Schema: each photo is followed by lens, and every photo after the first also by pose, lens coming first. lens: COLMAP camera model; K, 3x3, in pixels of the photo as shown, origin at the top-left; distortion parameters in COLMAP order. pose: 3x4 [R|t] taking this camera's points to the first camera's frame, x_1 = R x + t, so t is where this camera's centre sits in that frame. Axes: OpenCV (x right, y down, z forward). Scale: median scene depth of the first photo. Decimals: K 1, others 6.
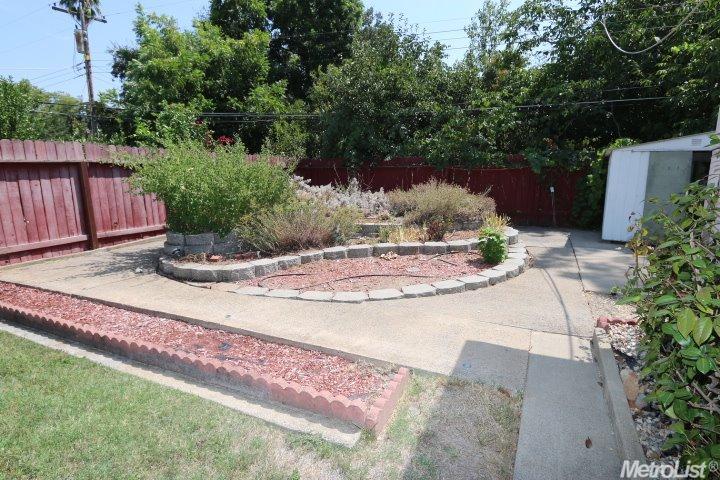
lens RADIAL K [[399.7, 0, 360.0], [0, 399.7, 240.0], [0, 0, 1]] dist [-0.018963, -0.000014]
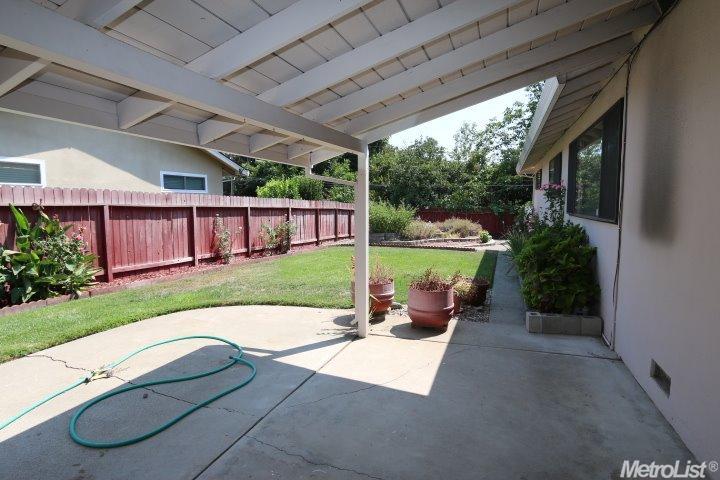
lens RADIAL K [[399.7, 0, 360.0], [0, 399.7, 240.0], [0, 0, 1]] dist [-0.018963, -0.000014]
pose [[0.995269, 0.001246, 0.097150, -0.493960], [0.009643, 0.993715, -0.111525, 0.196996], [-0.096678, 0.111934, 0.989002, -1.036960]]
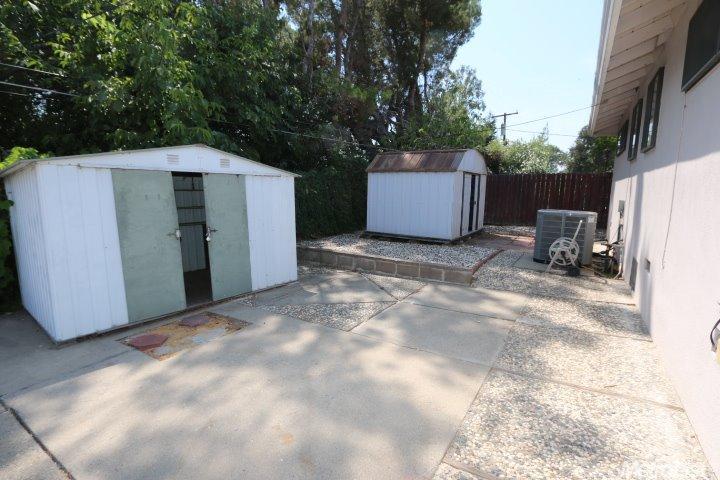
lens RADIAL K [[335.4, 0, 360.0], [0, 335.4, 240.0], [0, 0, 1]] dist [-0.003013, -0.000642]
pose [[0.129846, -0.138557, 0.981805, 0.182847], [0.186115, 0.975994, 0.113122, -0.070364], [-0.973910, 0.168040, 0.152517, 0.375253]]
